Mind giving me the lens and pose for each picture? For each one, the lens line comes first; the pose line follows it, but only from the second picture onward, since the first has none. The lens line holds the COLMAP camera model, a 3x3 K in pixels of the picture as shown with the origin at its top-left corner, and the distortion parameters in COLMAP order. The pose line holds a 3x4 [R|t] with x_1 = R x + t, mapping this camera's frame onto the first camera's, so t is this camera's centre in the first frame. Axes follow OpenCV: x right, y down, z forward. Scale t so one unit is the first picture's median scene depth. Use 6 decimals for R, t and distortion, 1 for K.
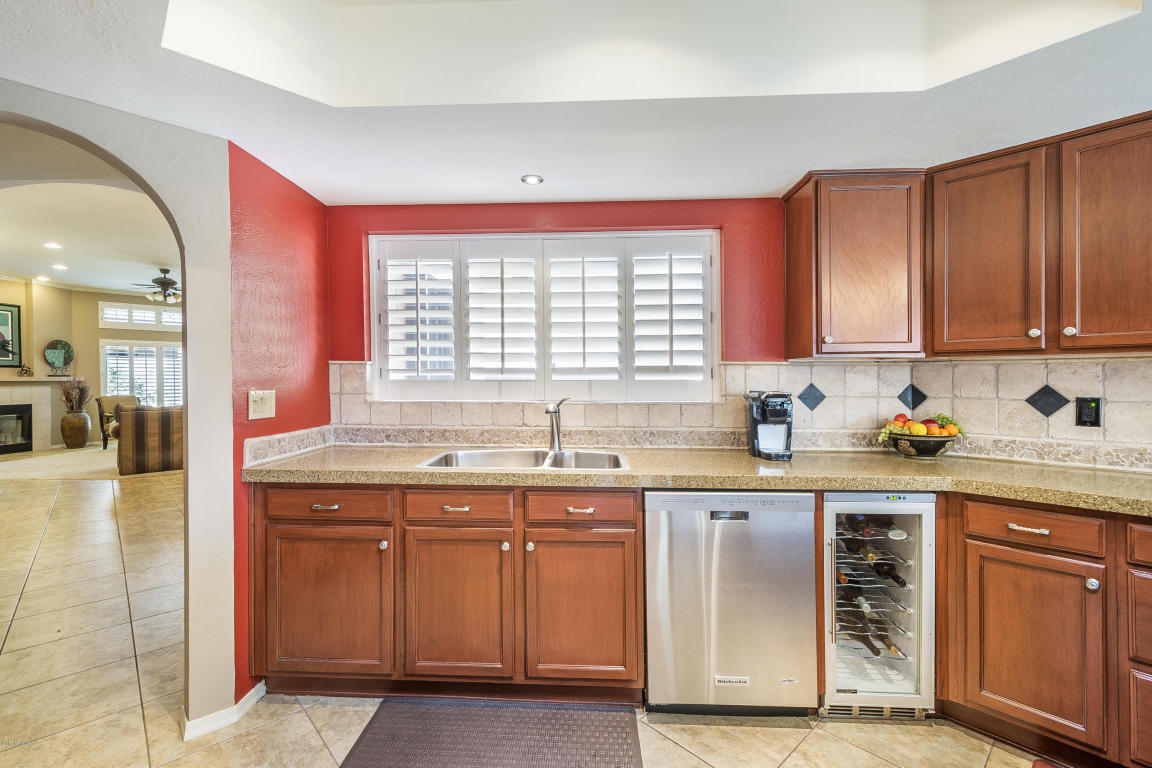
lens RADIAL K [[522.3, 0, 576.0], [0, 522.3, 384.0], [0, 0, 1]] dist [0.001409, 0.000196]
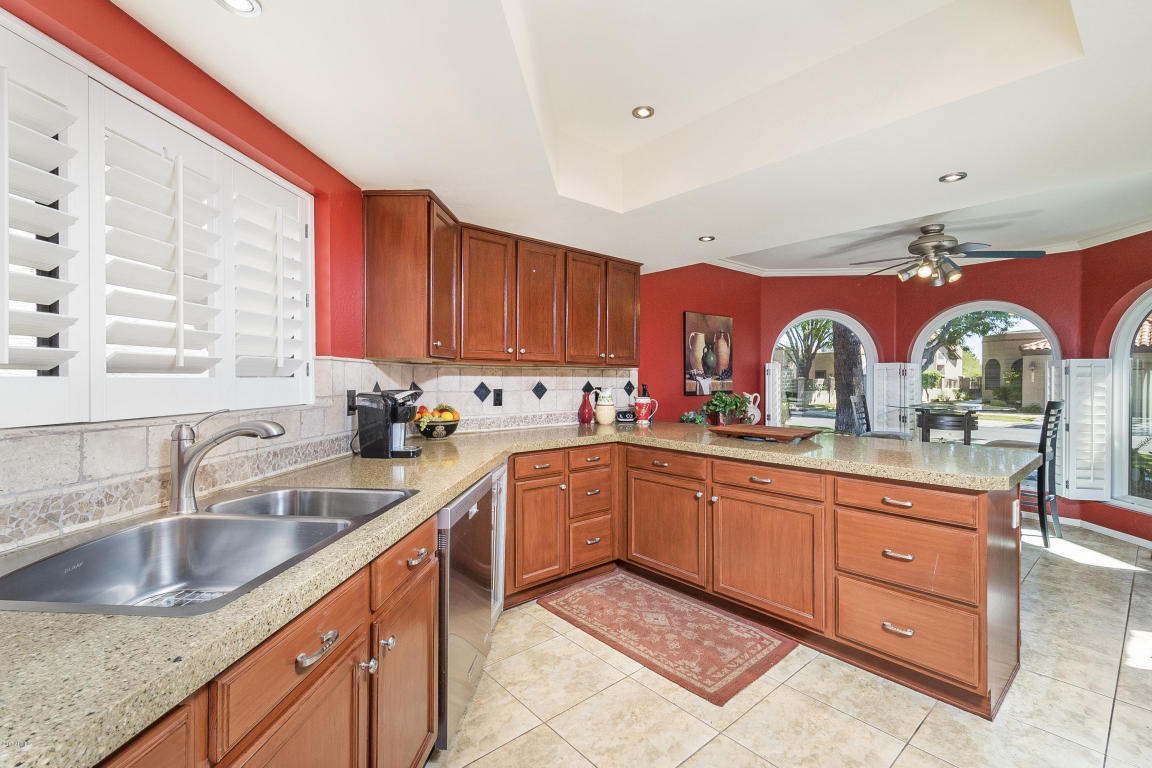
lens RADIAL K [[500.6, 0, 576.0], [0, 500.6, 384.0], [0, 0, 1]] dist [0.000848, 0.000445]
pose [[0.018758, -0.010974, 0.999764, -0.612167], [0.001165, 0.999939, 0.010954, -0.008306], [-0.999823, 0.000959, 0.018769, 0.677973]]
